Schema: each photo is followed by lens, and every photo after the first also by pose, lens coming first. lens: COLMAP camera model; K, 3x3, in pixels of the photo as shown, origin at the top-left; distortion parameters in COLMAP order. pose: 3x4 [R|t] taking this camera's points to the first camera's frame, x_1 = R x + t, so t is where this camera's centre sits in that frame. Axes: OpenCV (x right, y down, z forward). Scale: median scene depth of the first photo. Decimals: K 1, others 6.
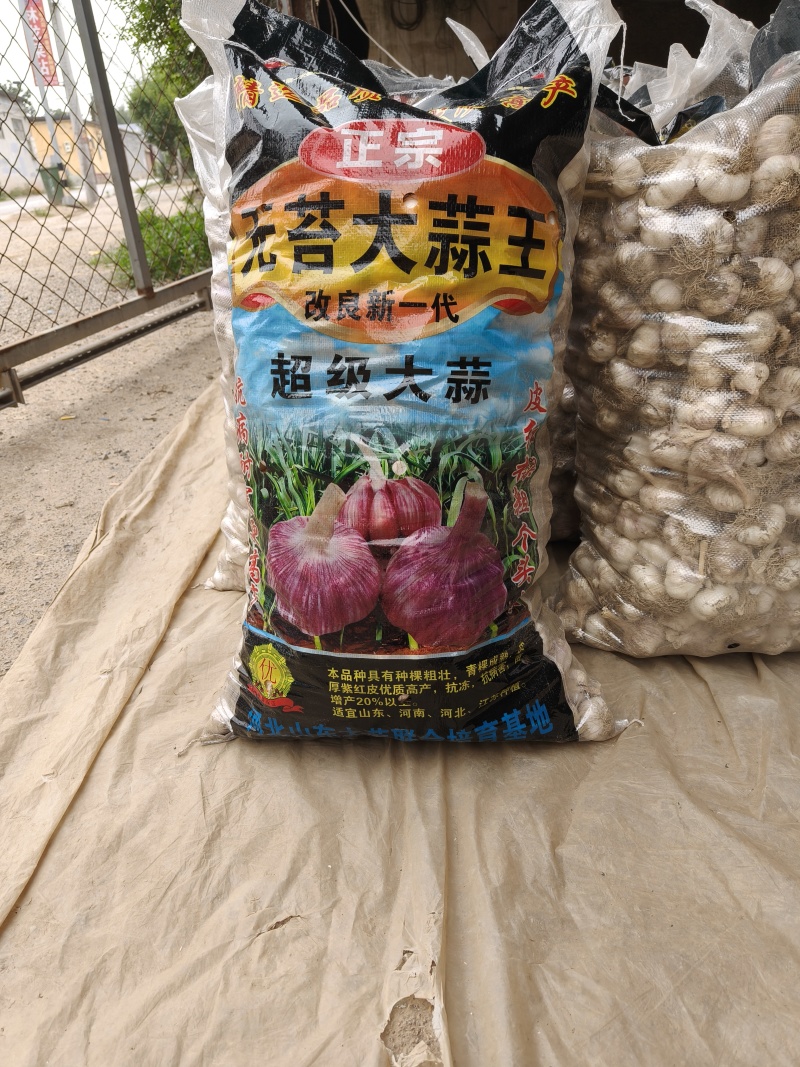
lens RADIAL K [[800.7, 0, 400.0], [0, 800.7, 533.5], [0, 0, 1]] dist [0.005559, -0.006624]
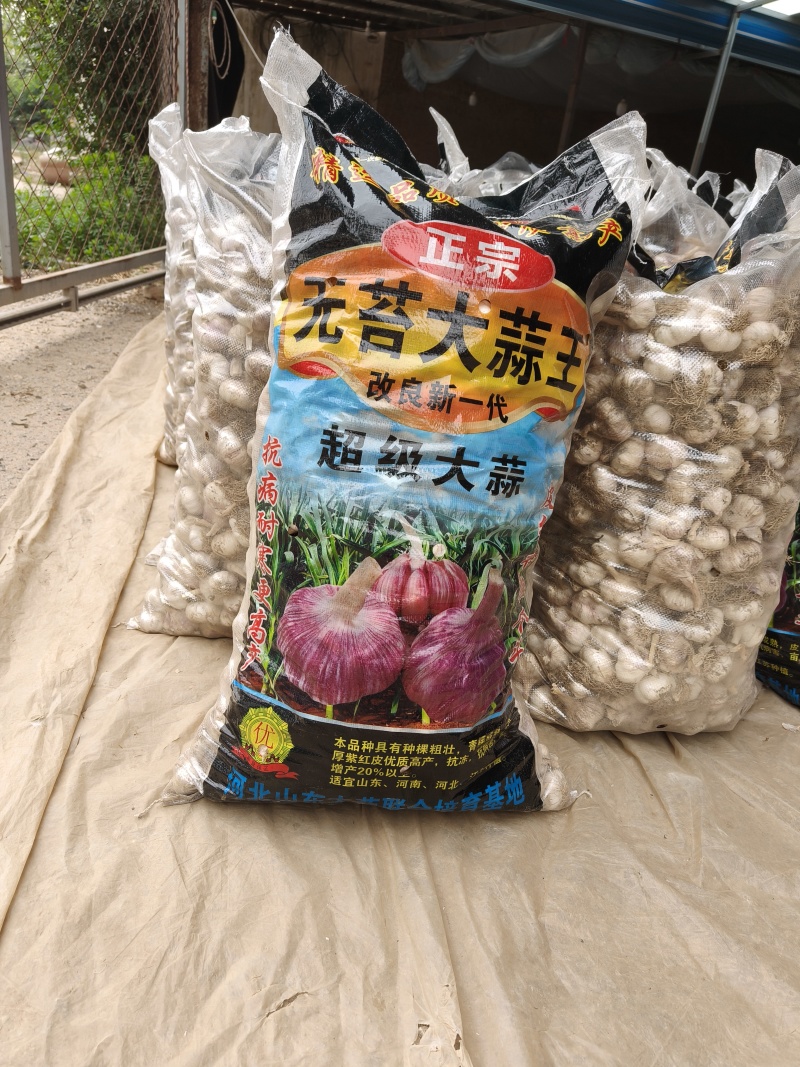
lens RADIAL K [[800.7, 0, 400.0], [0, 800.7, 533.5], [0, 0, 1]] dist [0.005559, -0.006624]
pose [[0.957892, 0.108633, 0.265786, -0.312405], [-0.099694, 0.993910, -0.046939, -0.047275], [-0.269267, 0.018466, 0.962889, 0.004636]]
